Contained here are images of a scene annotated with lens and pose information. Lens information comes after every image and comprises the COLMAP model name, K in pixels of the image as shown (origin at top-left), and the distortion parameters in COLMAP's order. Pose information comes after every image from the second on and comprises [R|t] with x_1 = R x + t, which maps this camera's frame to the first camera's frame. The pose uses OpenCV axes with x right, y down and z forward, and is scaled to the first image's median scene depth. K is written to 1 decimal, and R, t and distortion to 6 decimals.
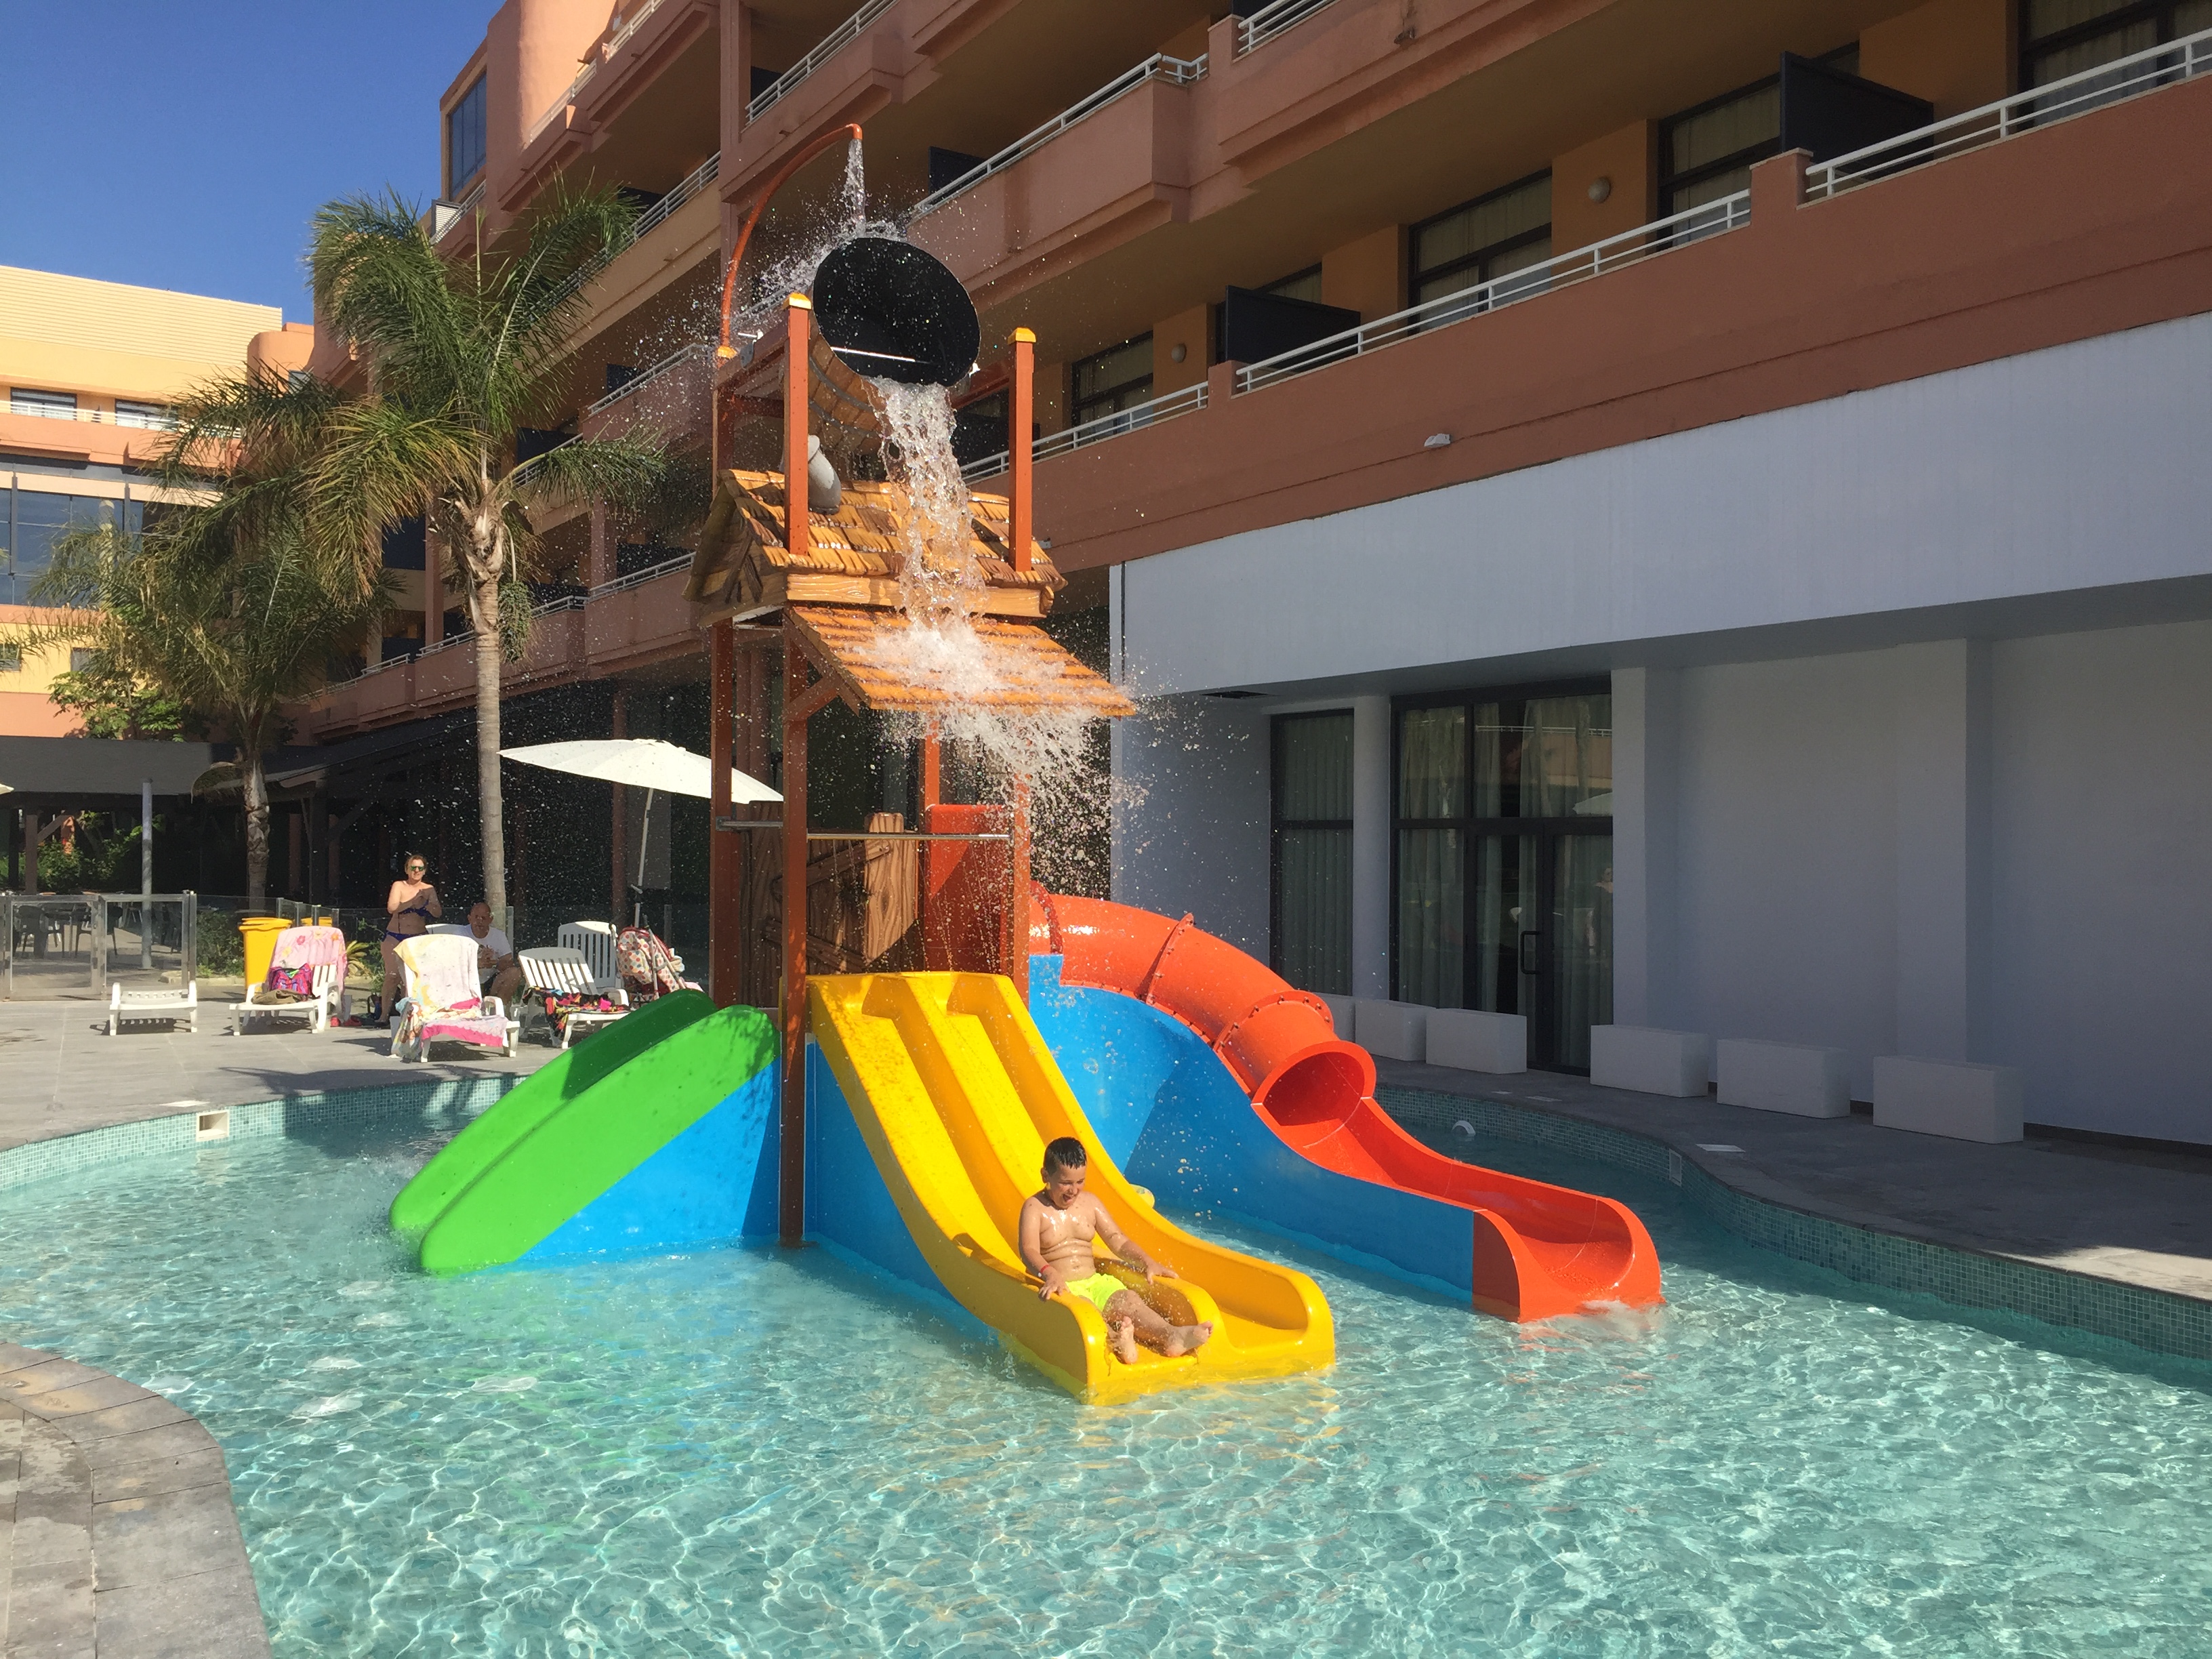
lens RADIAL K [[1890.6, 0, 1110.3], [0, 1890.6, 829.3], [0, 0, 1]] dist [0.080801, -0.100237]
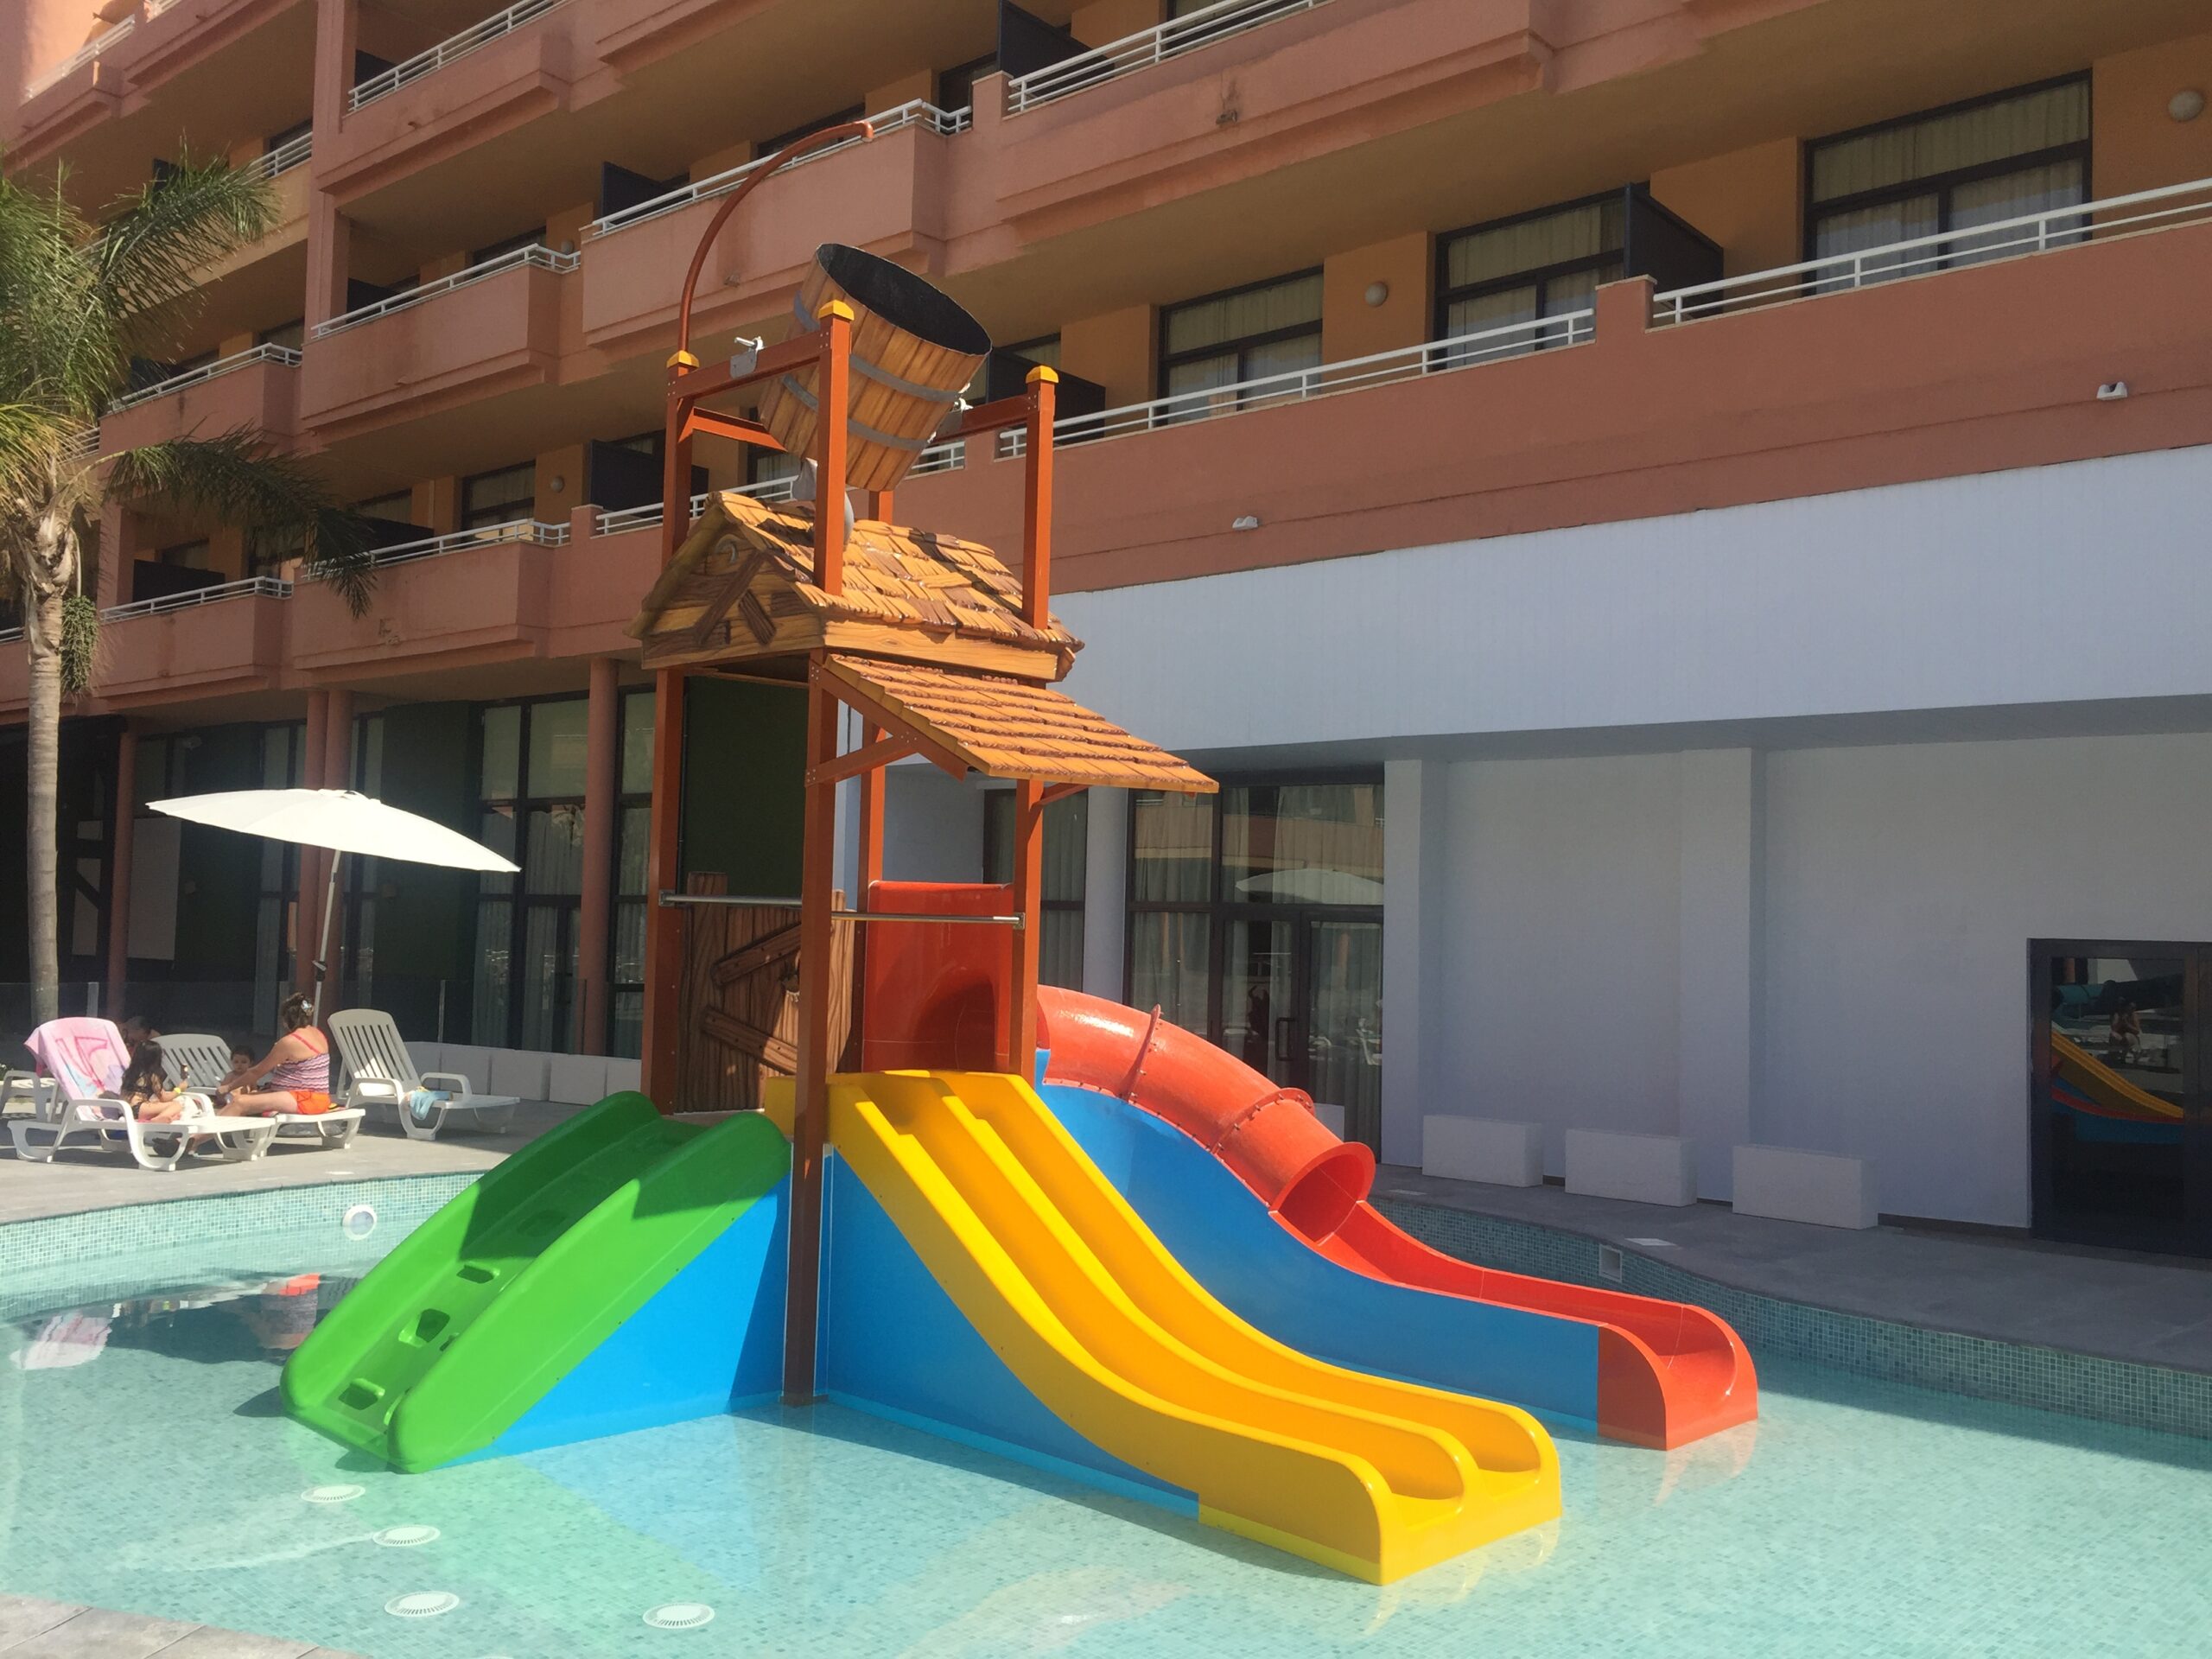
lens RADIAL K [[1890.6, 0, 1110.3], [0, 1890.6, 829.3], [0, 0, 1]] dist [0.080801, -0.100237]
pose [[0.956455, 0.032686, 0.290042, -0.171344], [-0.021625, 0.998914, -0.041261, -0.002083], [-0.291076, 0.033192, 0.956124, 0.075496]]
